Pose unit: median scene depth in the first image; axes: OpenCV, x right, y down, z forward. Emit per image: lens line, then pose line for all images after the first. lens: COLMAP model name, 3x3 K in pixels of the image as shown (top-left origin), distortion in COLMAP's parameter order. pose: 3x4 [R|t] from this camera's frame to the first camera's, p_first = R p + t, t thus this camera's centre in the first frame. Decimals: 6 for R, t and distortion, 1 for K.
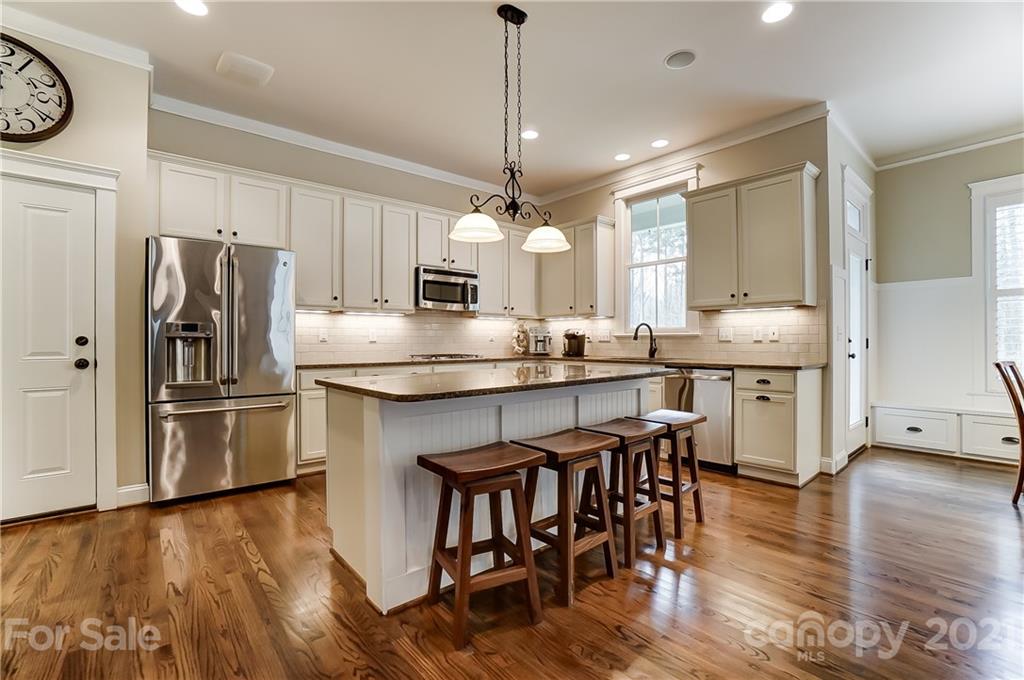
lens RADIAL K [[452.8, 0, 506.1], [0, 452.8, 340.7], [0, 0, 1]] dist [-0.062694, 0.022343]
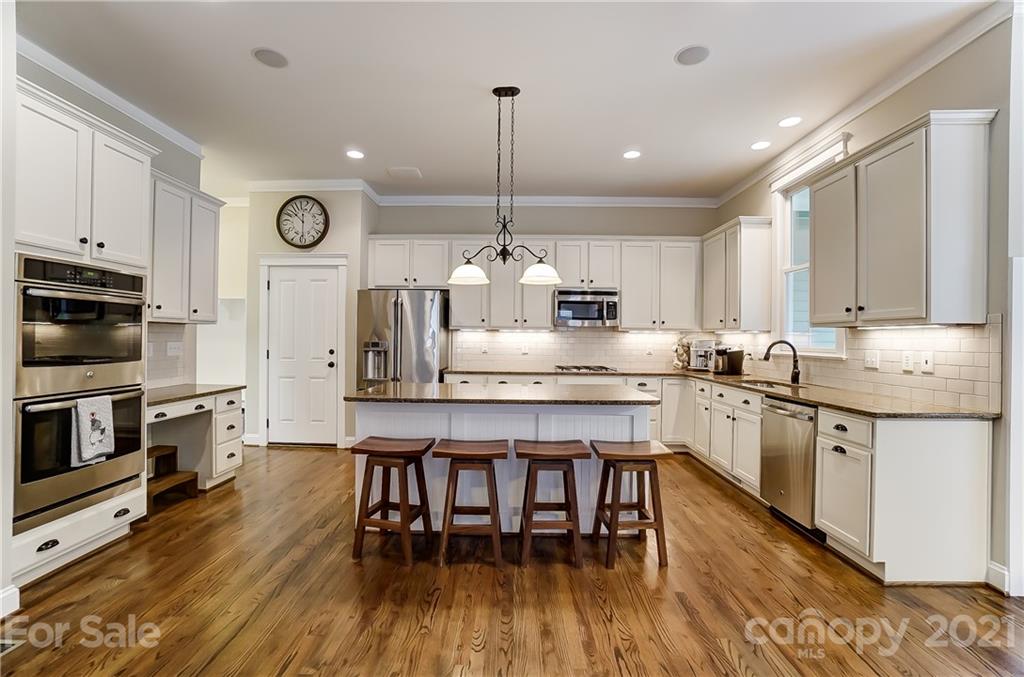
lens RADIAL K [[454.7, 0, 508.0], [0, 454.7, 339.1], [0, 0, 1]] dist [-0.064146, 0.025756]
pose [[0.751108, 0.010400, -0.660097, 0.505836], [-0.012133, 0.999924, 0.001948, -0.040454], [0.660068, 0.006546, 0.751178, 0.053539]]
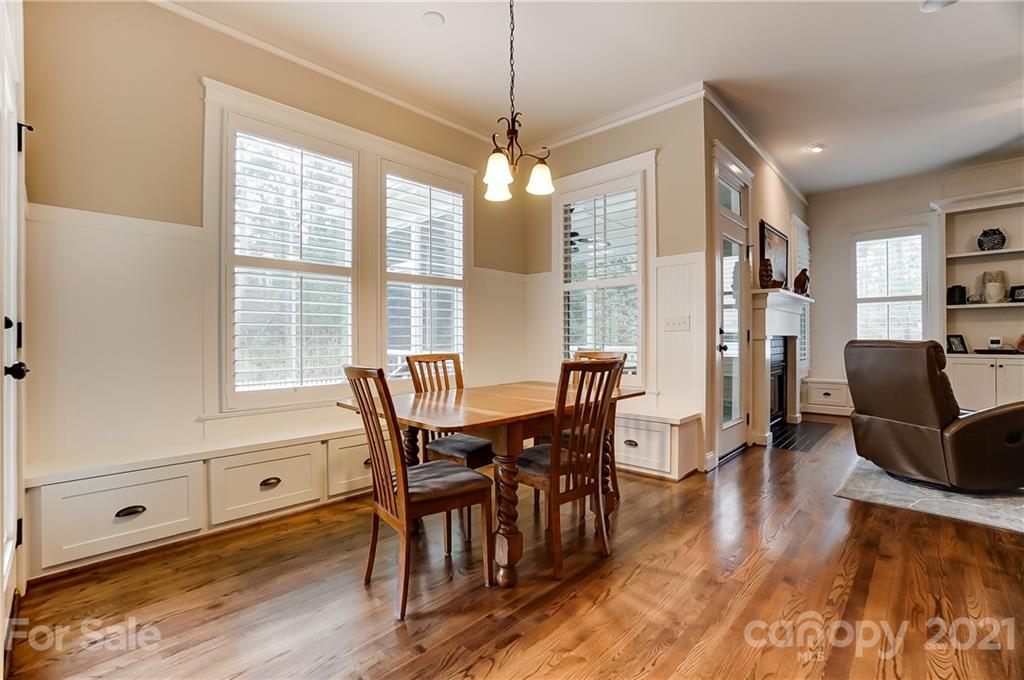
lens RADIAL K [[448.8, 0, 512.0], [0, 448.8, 340.0], [0, 0, 1]] dist [-0.065148, 0.021809]
pose [[-0.105945, -0.001121, 0.994371, 0.404368], [0.003845, 0.999991, 0.001537, 0.011268], [-0.994365, 0.003987, -0.105940, 0.613133]]
